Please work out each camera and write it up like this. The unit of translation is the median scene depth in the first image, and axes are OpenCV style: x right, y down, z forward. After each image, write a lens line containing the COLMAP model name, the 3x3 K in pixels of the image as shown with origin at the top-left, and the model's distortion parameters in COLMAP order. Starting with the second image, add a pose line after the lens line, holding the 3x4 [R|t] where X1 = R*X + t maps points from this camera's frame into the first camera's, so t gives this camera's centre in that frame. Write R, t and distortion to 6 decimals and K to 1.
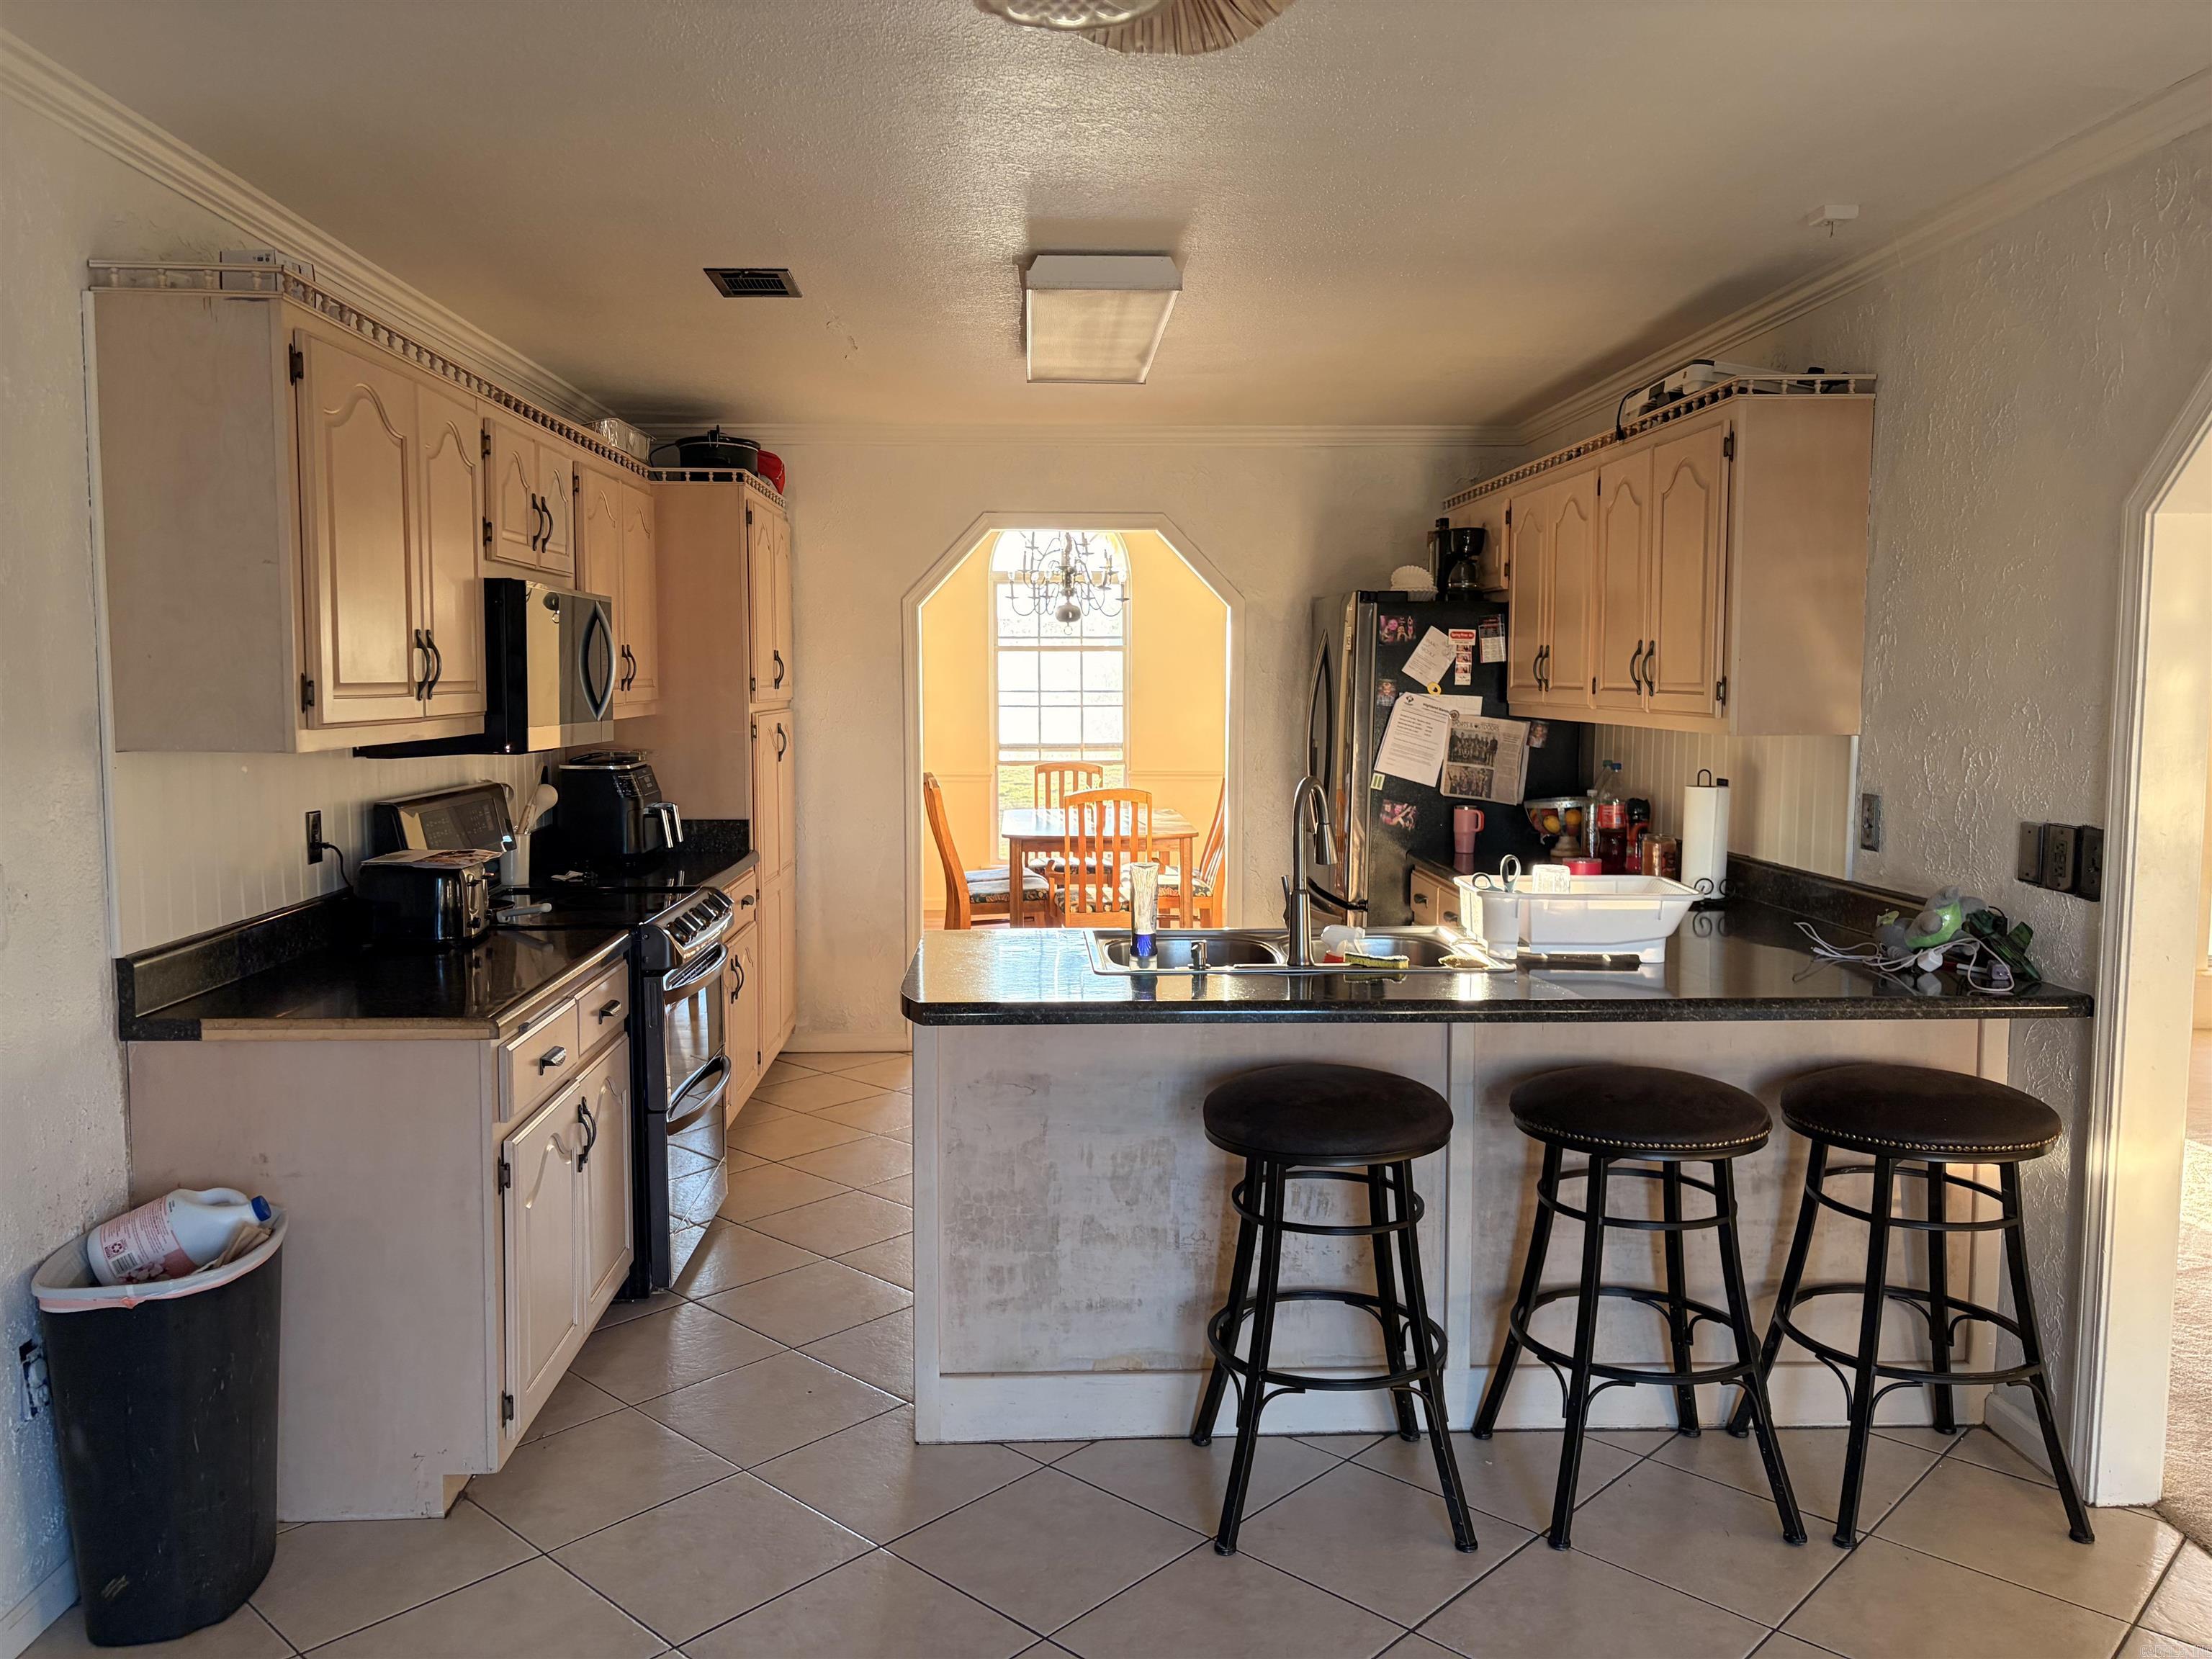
lens RADIAL K [[1619.8, 0, 1105.1], [0, 1619.8, 823.7], [0, 0, 1]] dist [0.006550, -0.032170]
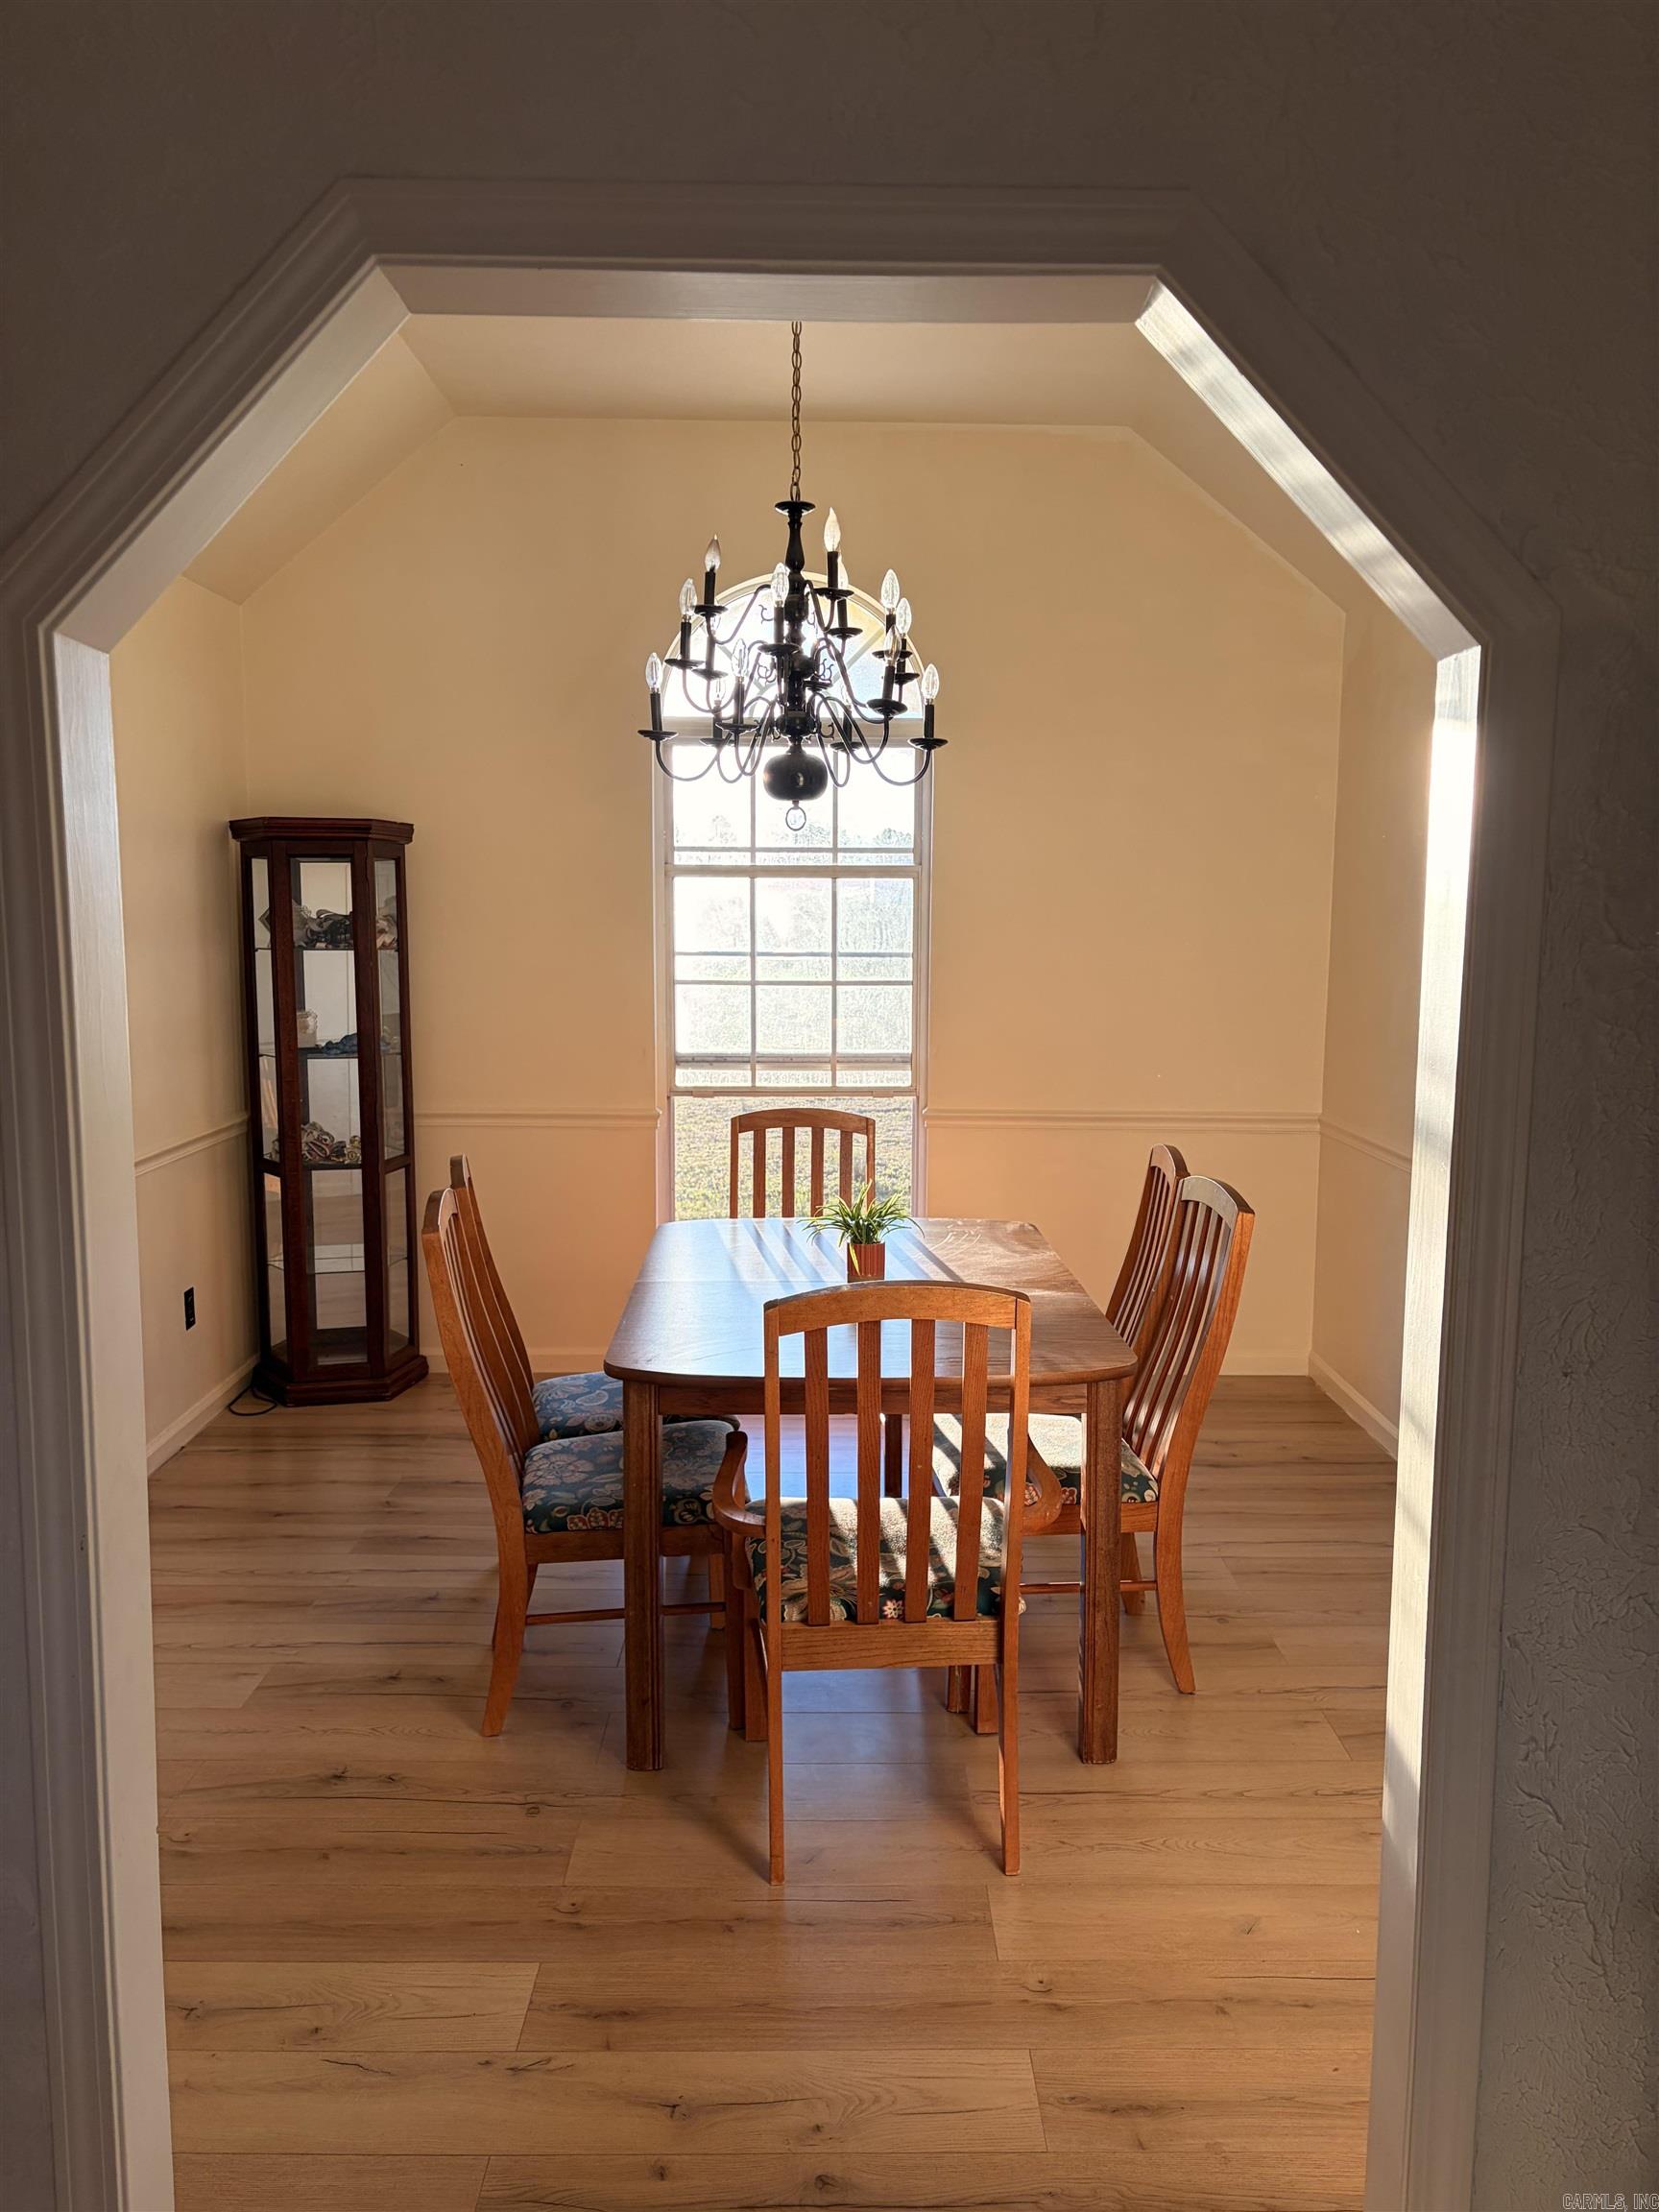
lens RADIAL K [[1619.8, 0, 827.8], [0, 1619.8, 1109.1], [0, 0, 1]] dist [0.006550, -0.032170]
pose [[0.999642, 0.010725, -0.024513, -0.003273], [-0.009982, 0.999493, 0.030240, -0.048710], [0.024825, -0.029984, 0.999242, 0.487223]]
